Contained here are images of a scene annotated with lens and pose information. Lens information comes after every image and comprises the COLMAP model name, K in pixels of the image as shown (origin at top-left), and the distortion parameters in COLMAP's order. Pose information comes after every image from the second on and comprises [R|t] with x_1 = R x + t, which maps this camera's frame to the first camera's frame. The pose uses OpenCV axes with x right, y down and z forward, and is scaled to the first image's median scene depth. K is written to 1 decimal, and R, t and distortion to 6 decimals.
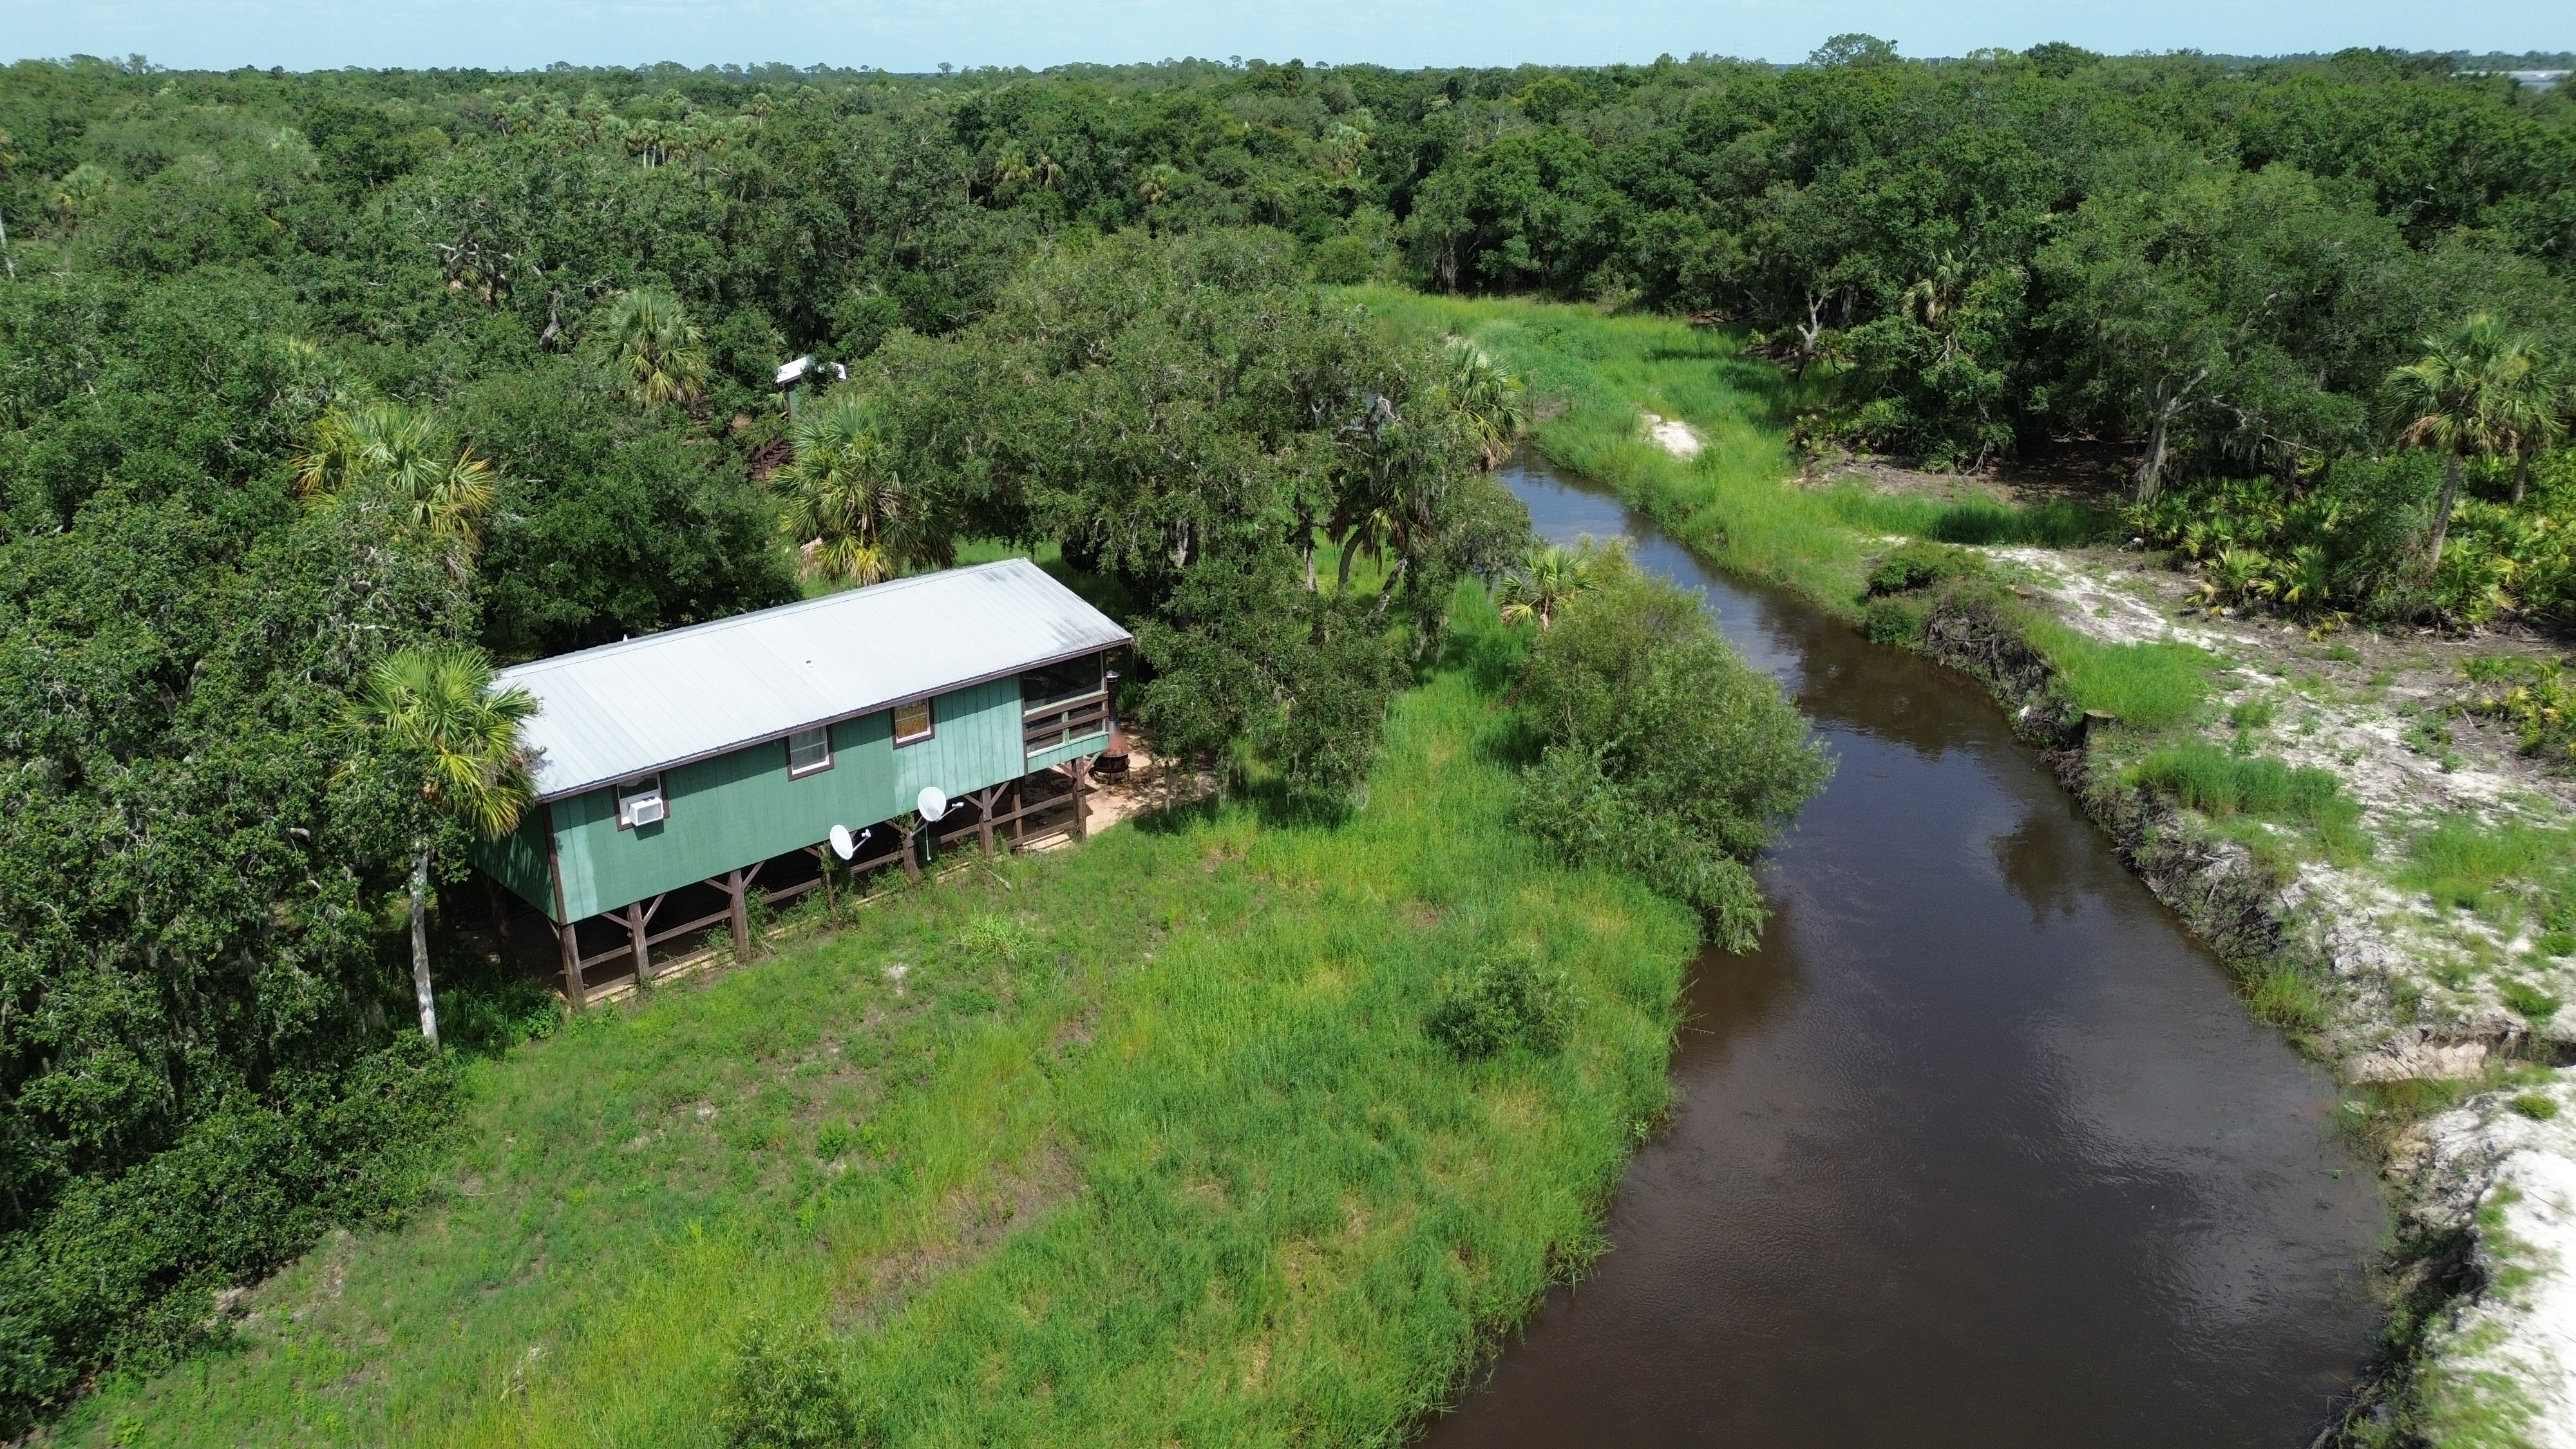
lens RADIAL K [[1815.6, 0, 1294.4], [0, 1815.6, 733.6], [0, 0, 1]] dist [0.075622, -0.085242]
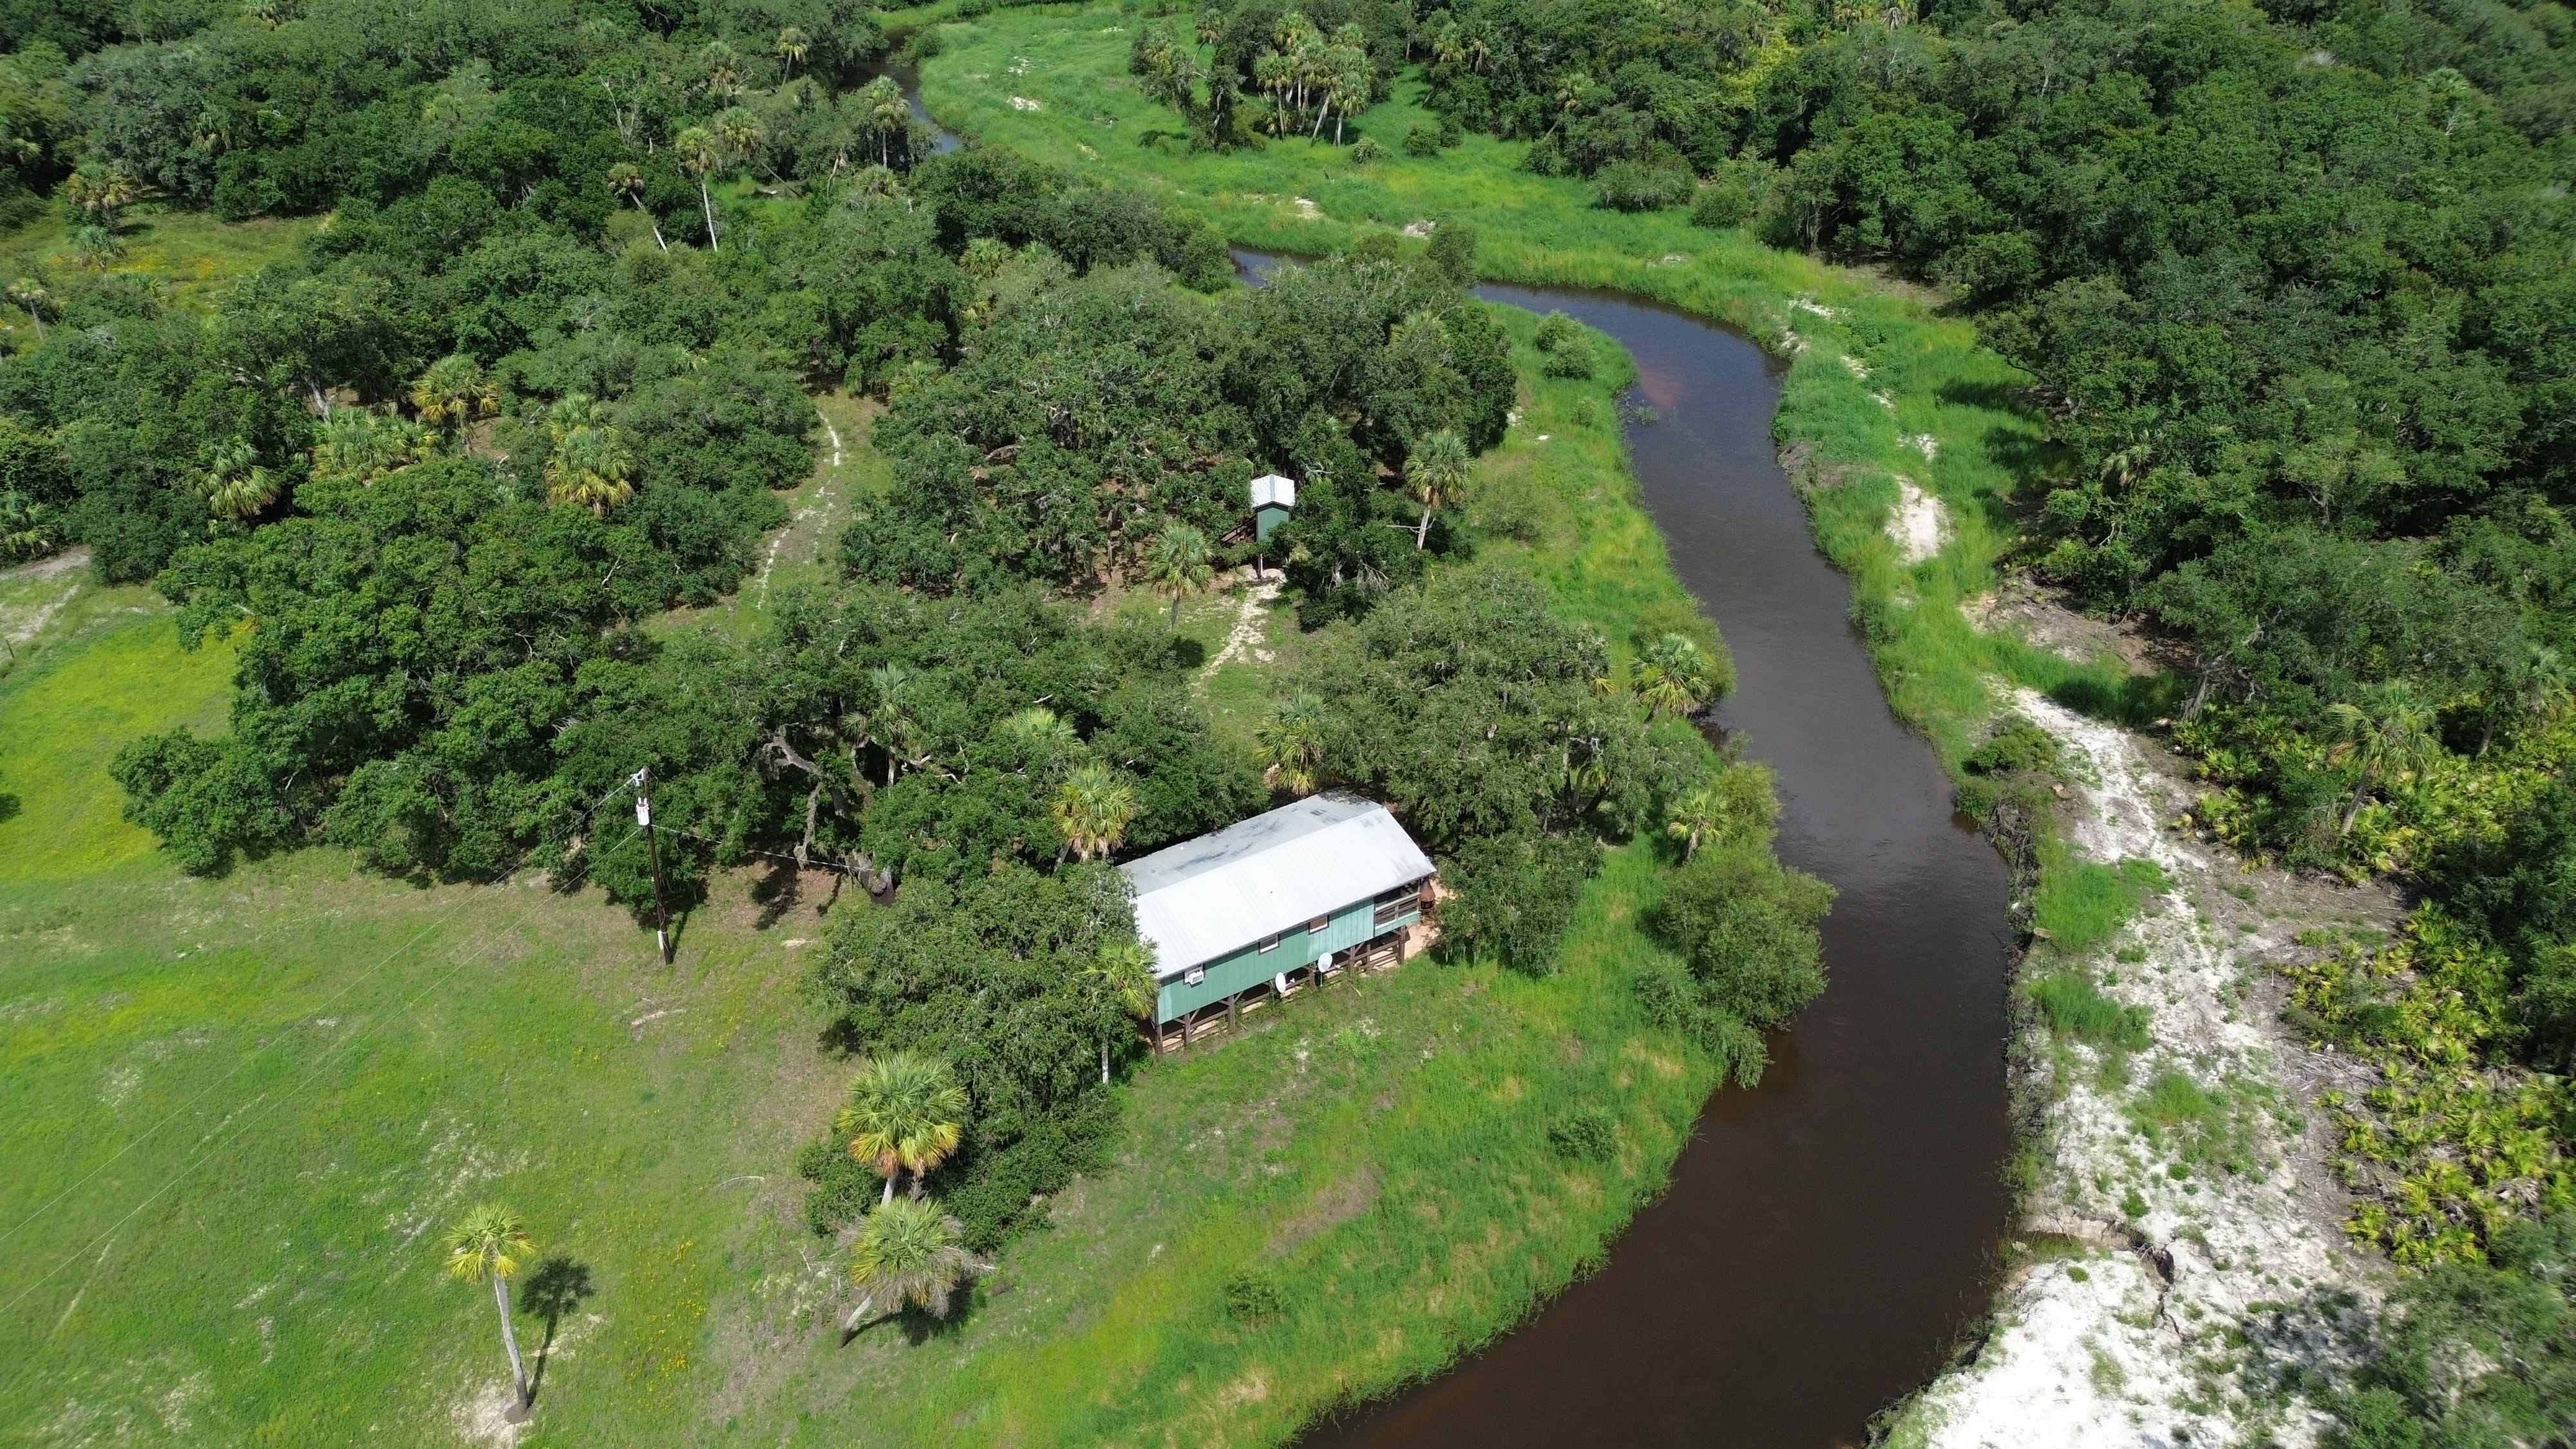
lens RADIAL K [[1815.6, 0, 1294.4], [0, 1815.6, 733.6], [0, 0, 1]] dist [0.075622, -0.085242]
pose [[0.972900, 0.116853, -0.199529, 0.121892], [-0.074576, 0.975369, 0.207589, -0.558634], [0.218871, -0.187083, 0.957651, -0.779901]]
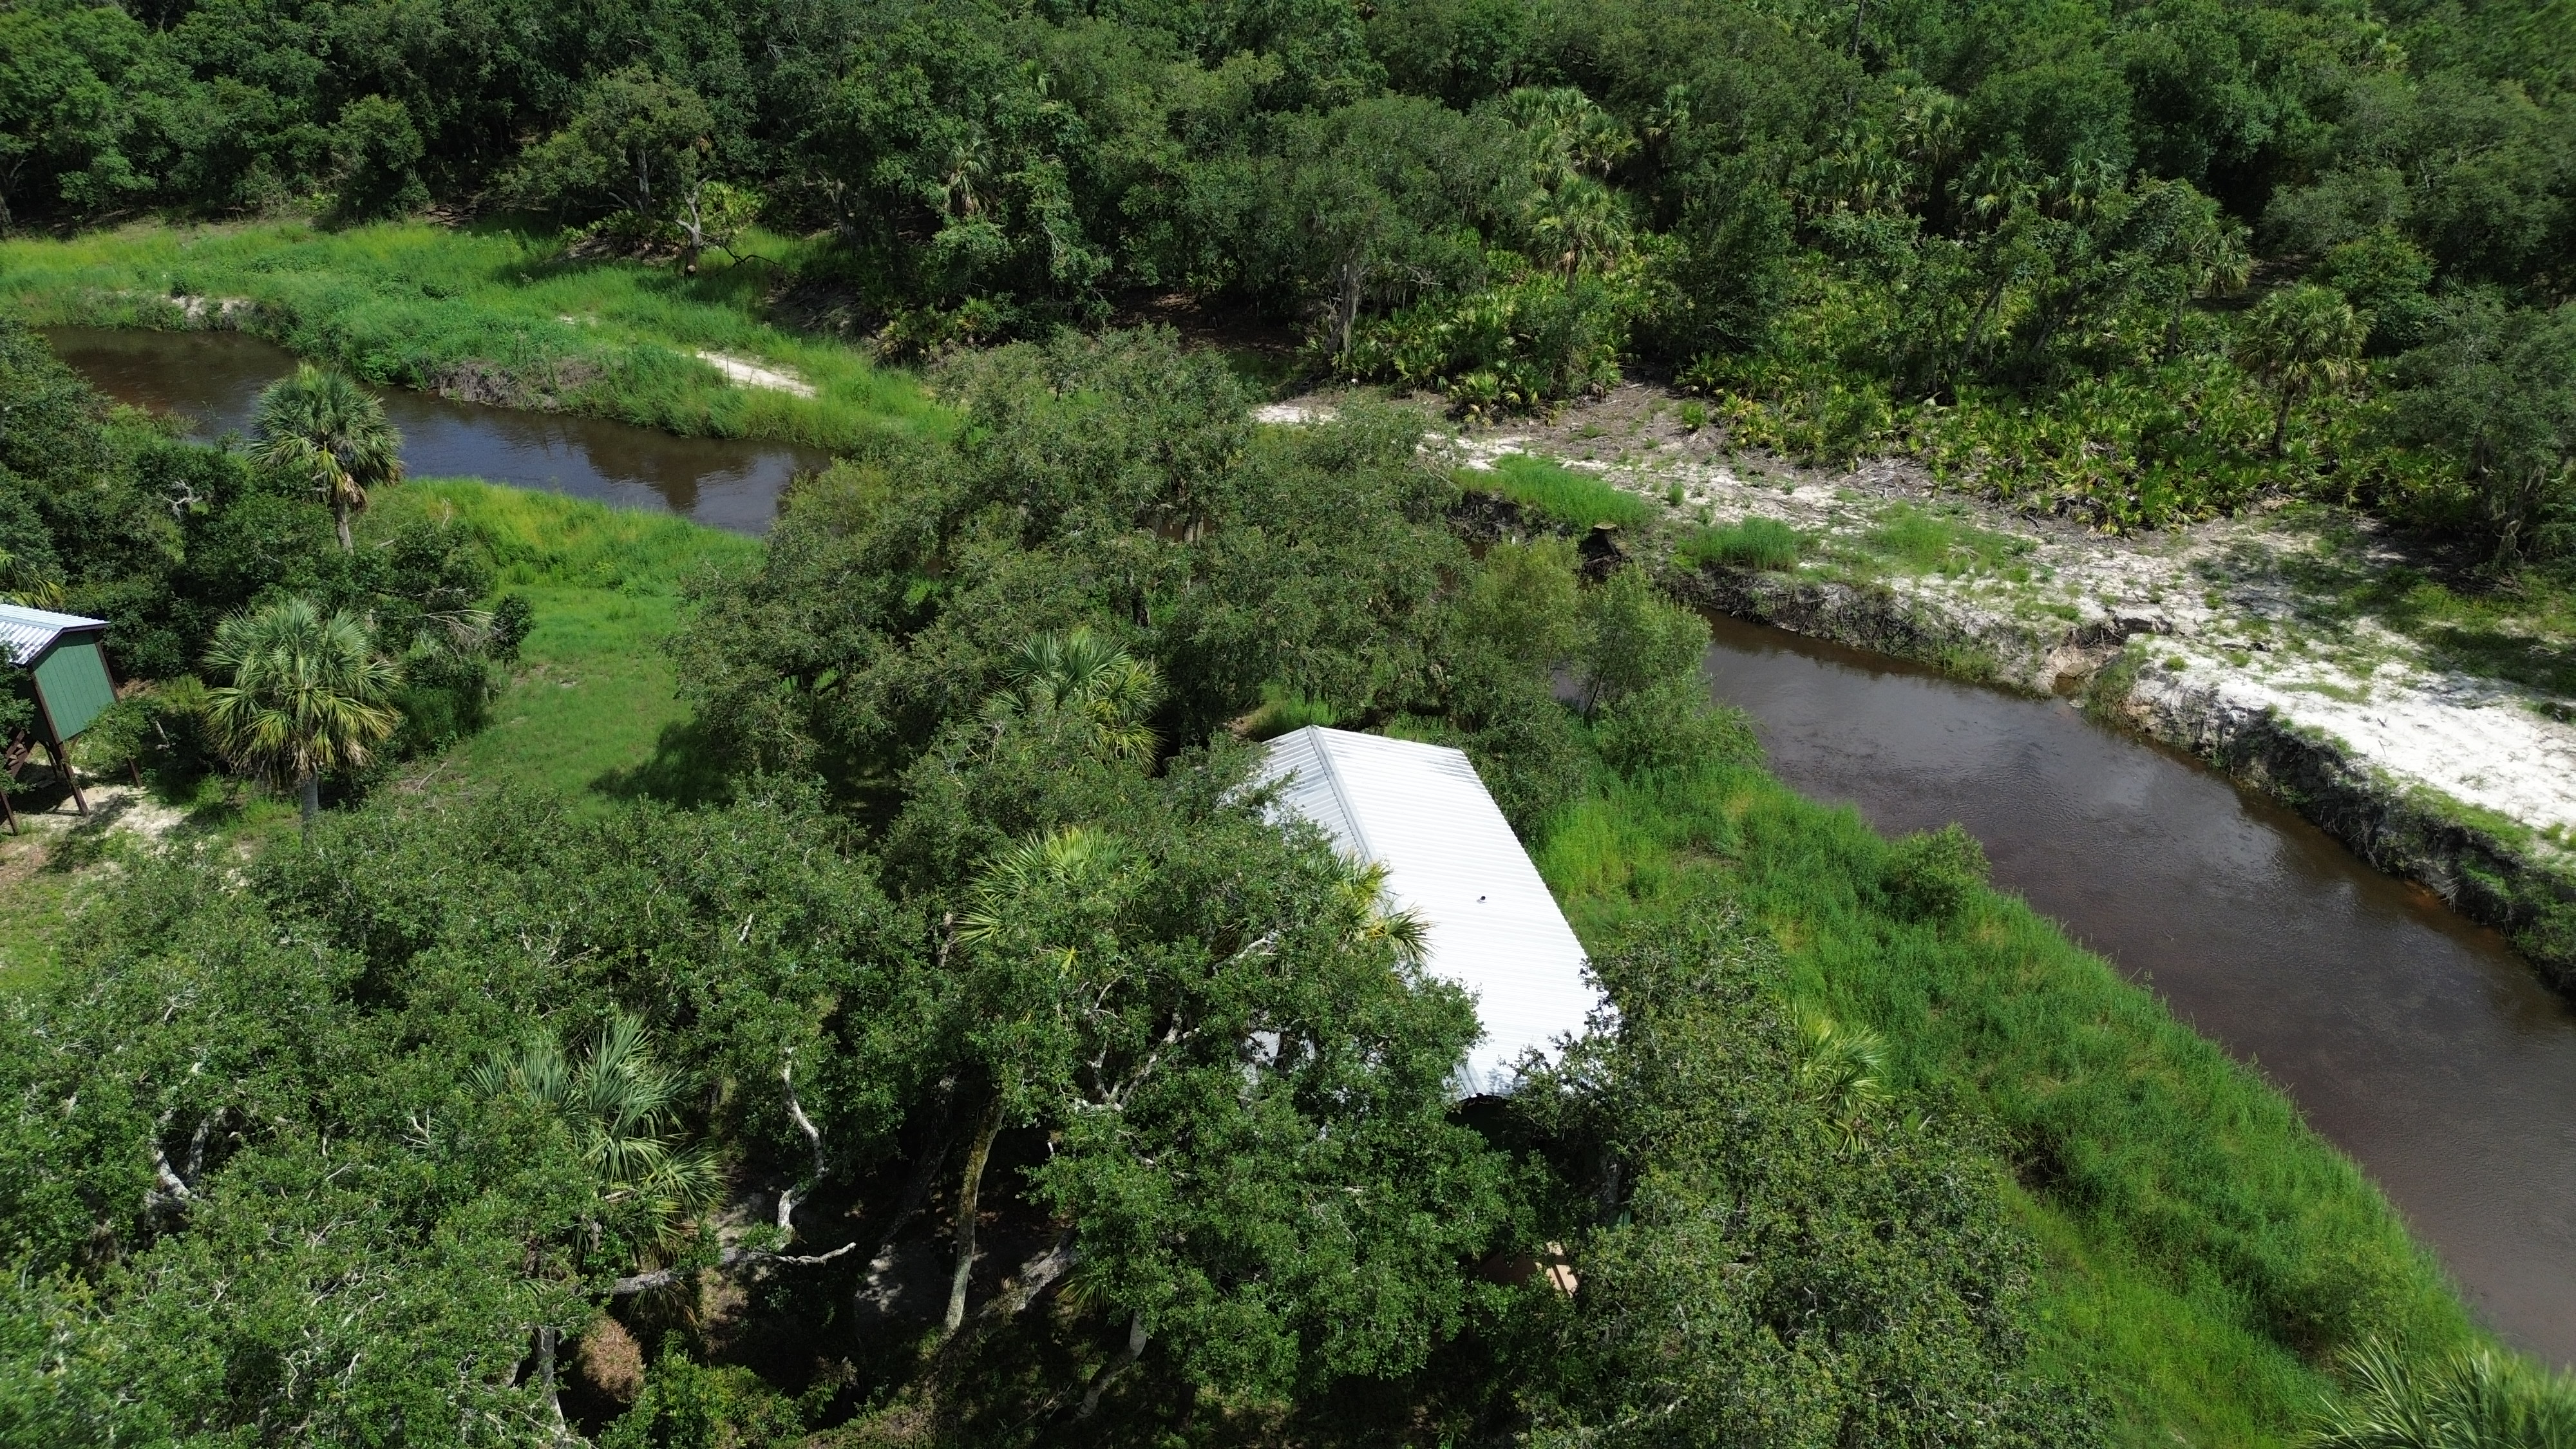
lens RADIAL K [[1815.6, 0, 1294.4], [0, 1815.6, 733.6], [0, 0, 1]] dist [0.075622, -0.085242]
pose [[0.559209, -0.398261, 0.727100, -0.892454], [0.291702, 0.915491, 0.277104, -0.376822], [-0.776013, 0.057138, 0.628124, 0.400062]]
